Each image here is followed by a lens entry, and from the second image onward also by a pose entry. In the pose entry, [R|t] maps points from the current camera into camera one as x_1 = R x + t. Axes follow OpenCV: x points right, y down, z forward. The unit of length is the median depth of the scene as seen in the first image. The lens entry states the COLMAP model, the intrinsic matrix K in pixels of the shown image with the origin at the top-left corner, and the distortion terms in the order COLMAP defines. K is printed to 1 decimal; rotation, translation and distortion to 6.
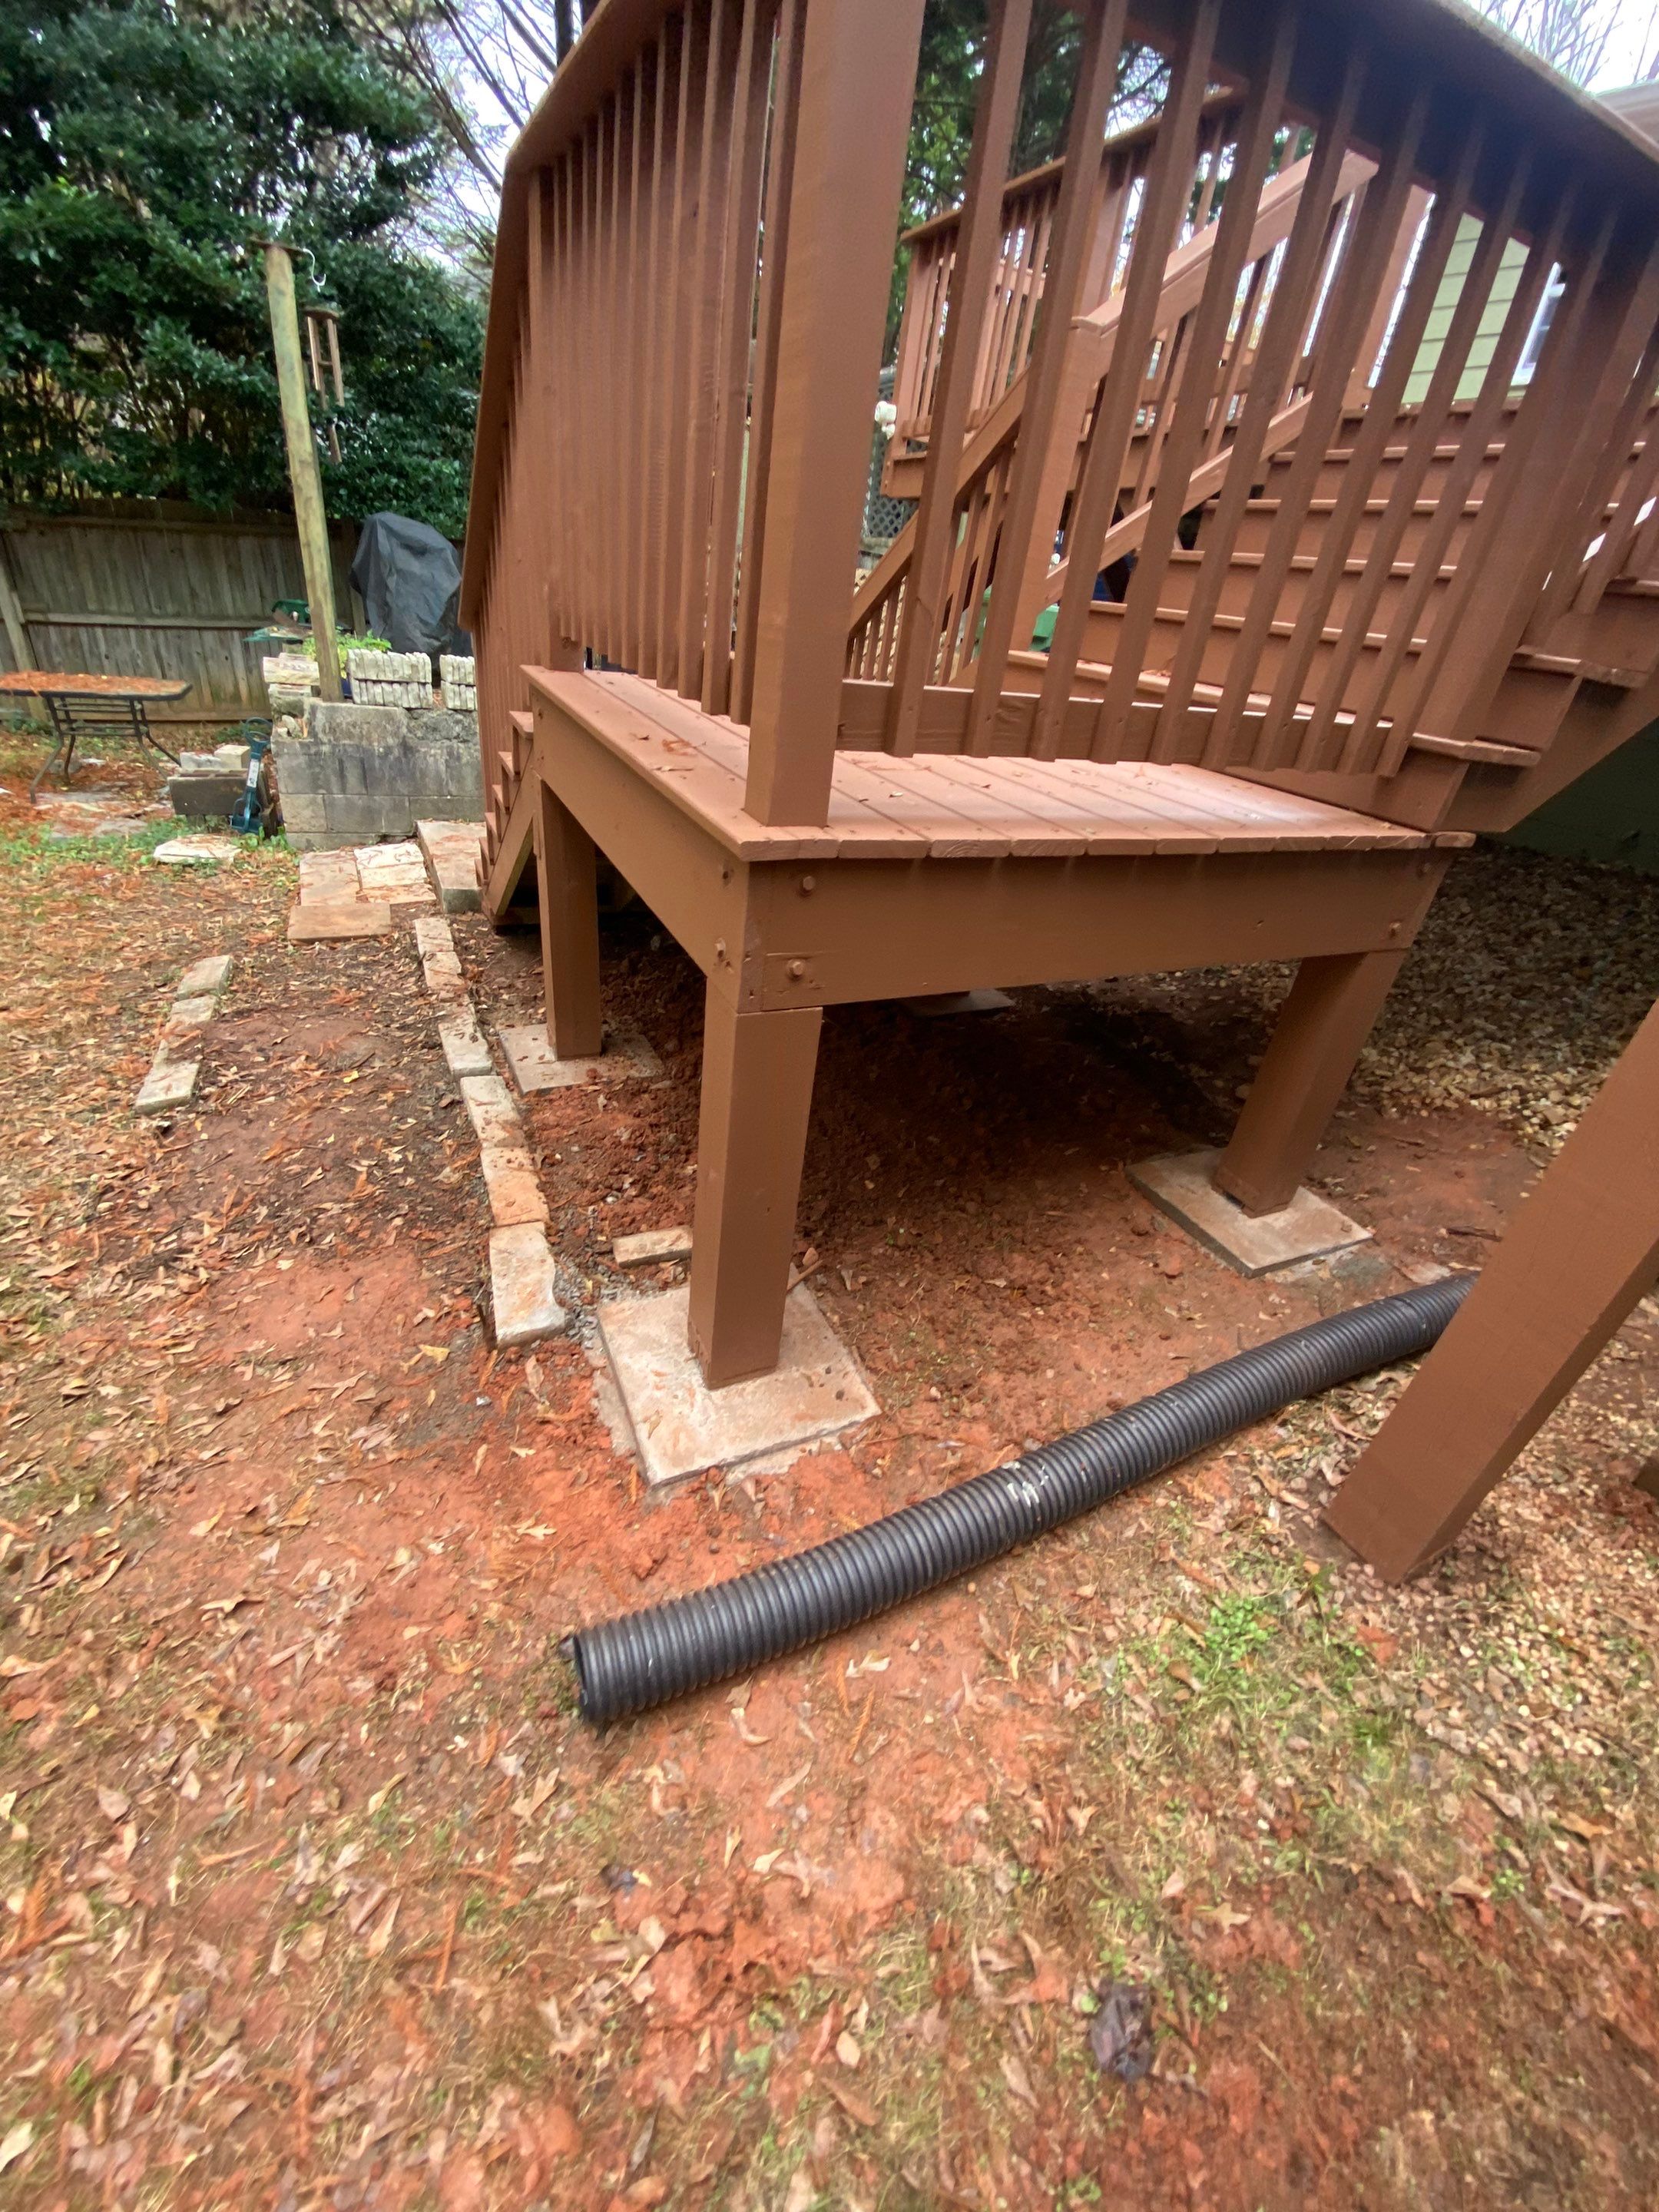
lens RADIAL K [[894.0, 0, 829.5], [0, 894.0, 1106.0], [0, 0, 1]] dist [-0.012744, -0.000025]
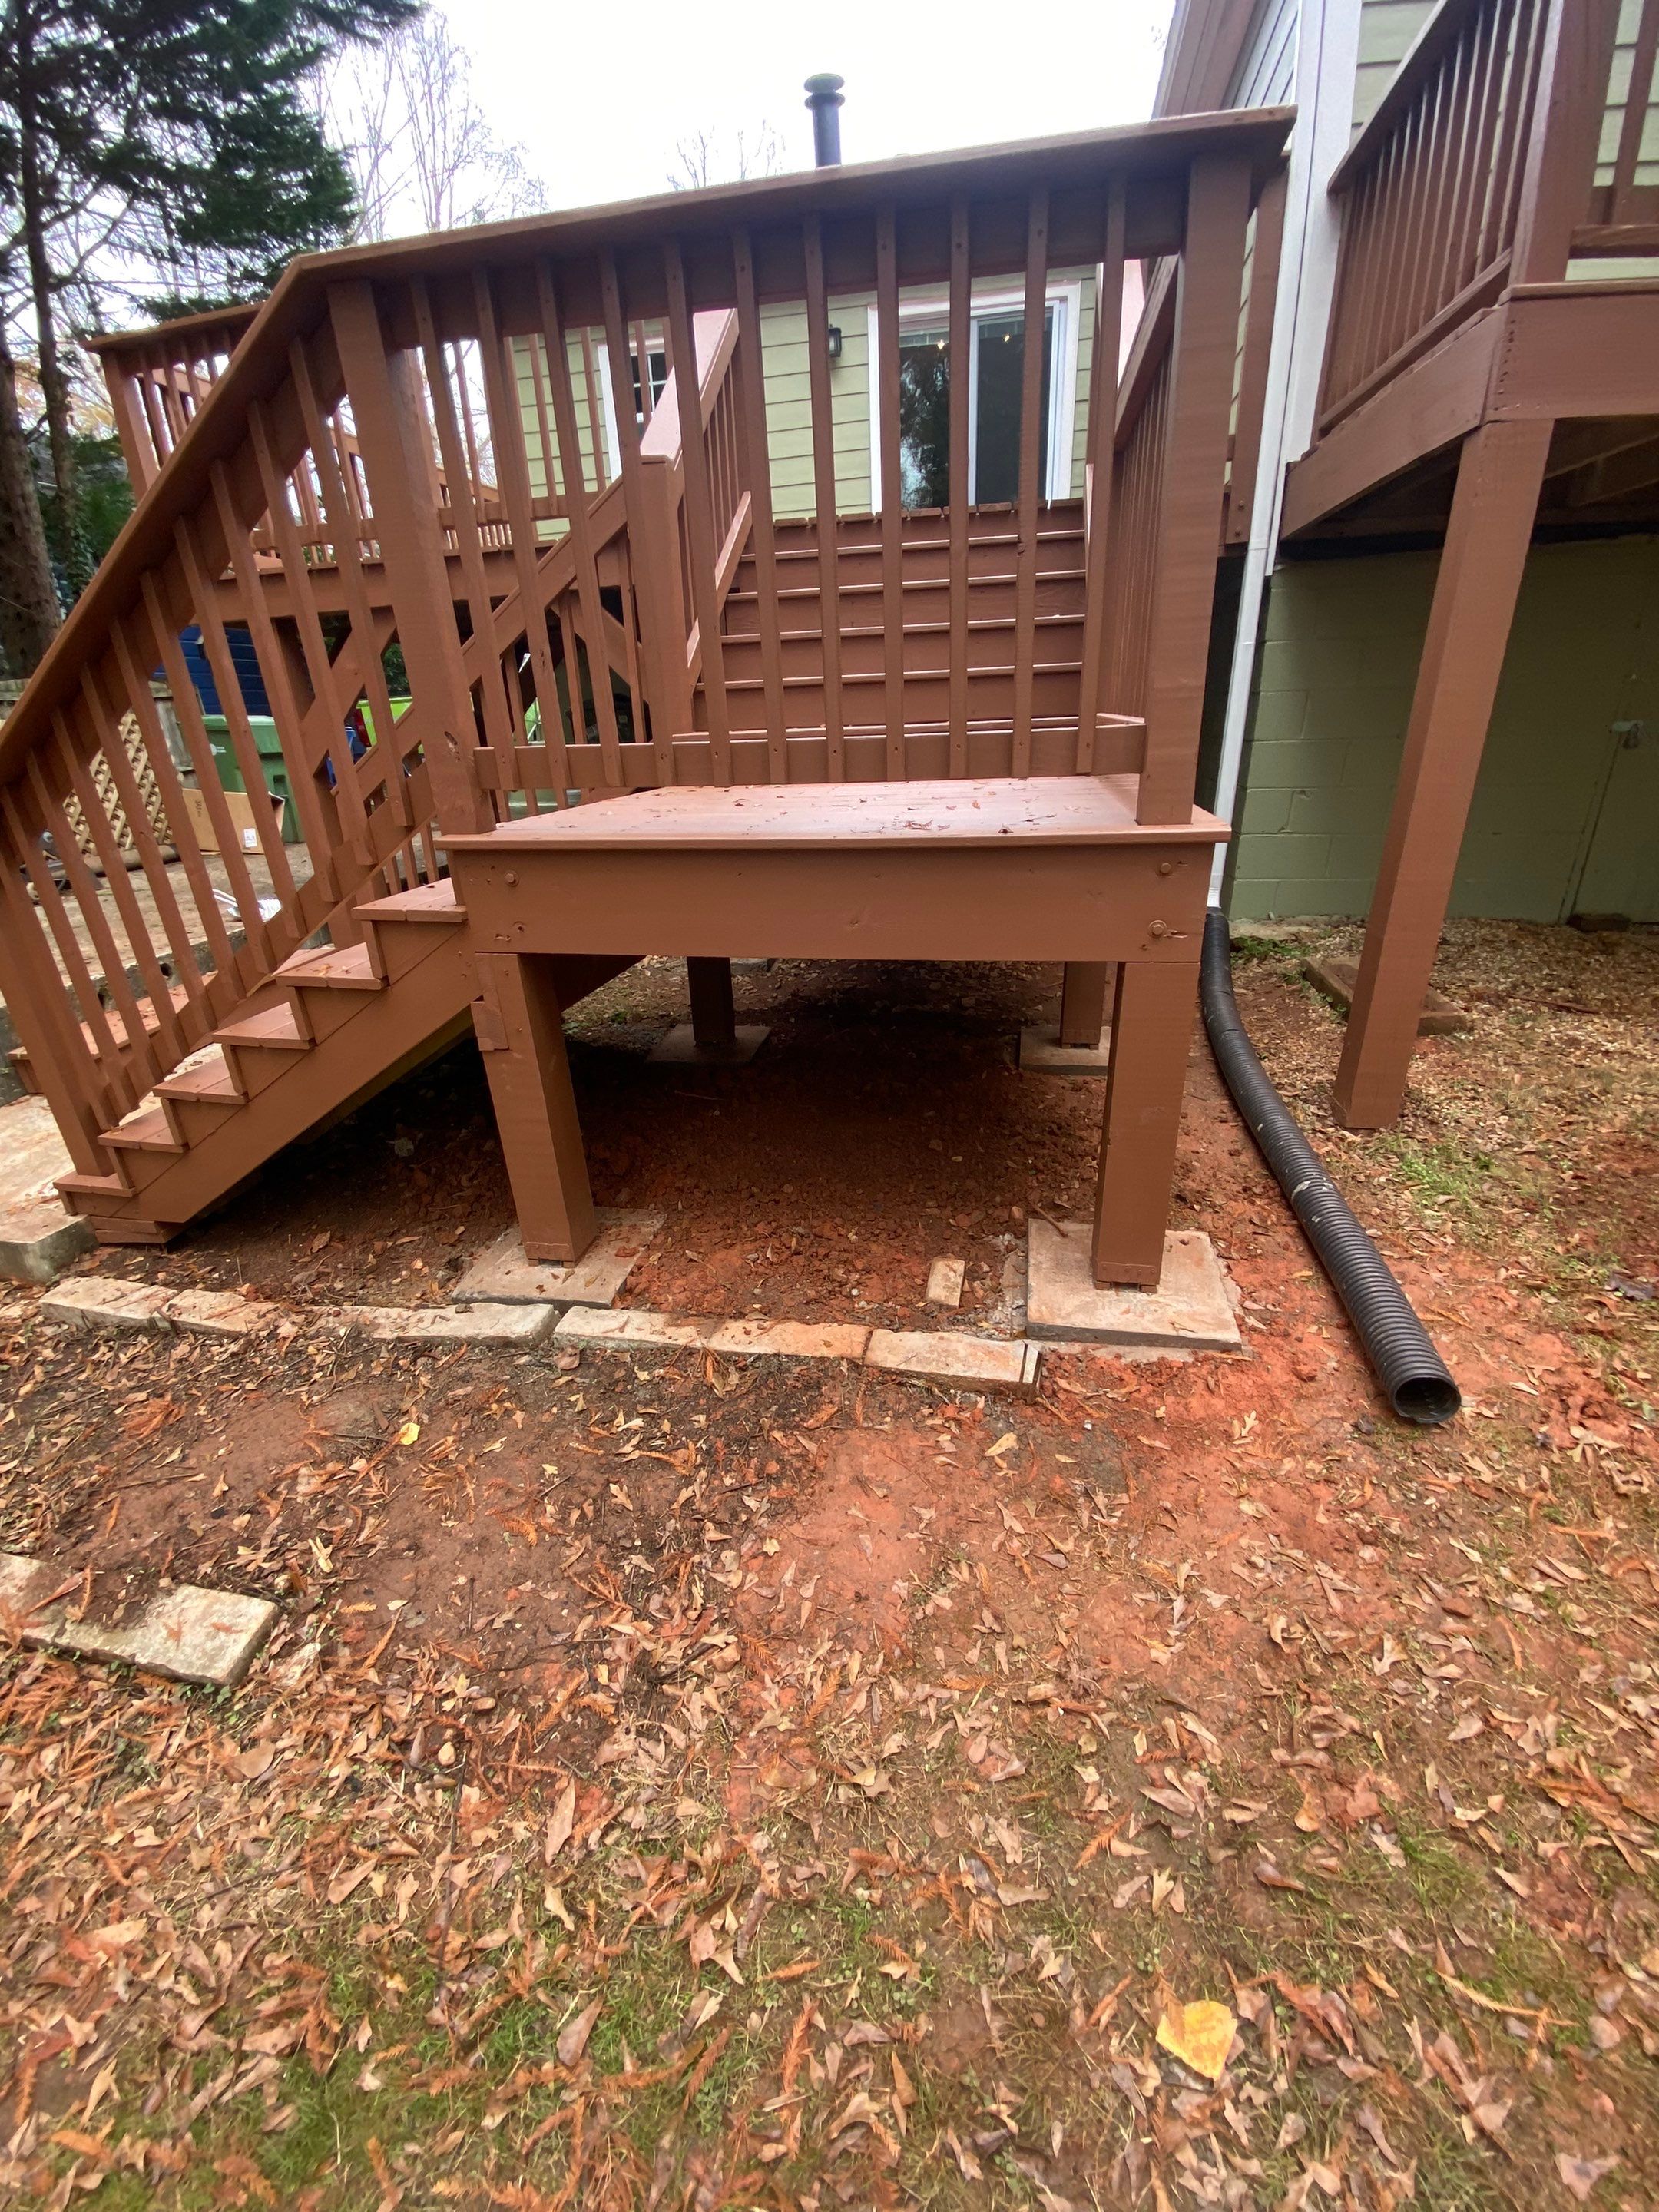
lens RADIAL K [[898.7, 0, 829.5], [0, 898.7, 1106.0], [0, 0, 1]] dist [-0.003352, -0.000574]
pose [[0.592160, -0.450689, 0.668002, -0.845142], [0.501384, 0.855032, 0.132416, -0.221189], [-0.630841, 0.256514, 0.732284, 0.234719]]
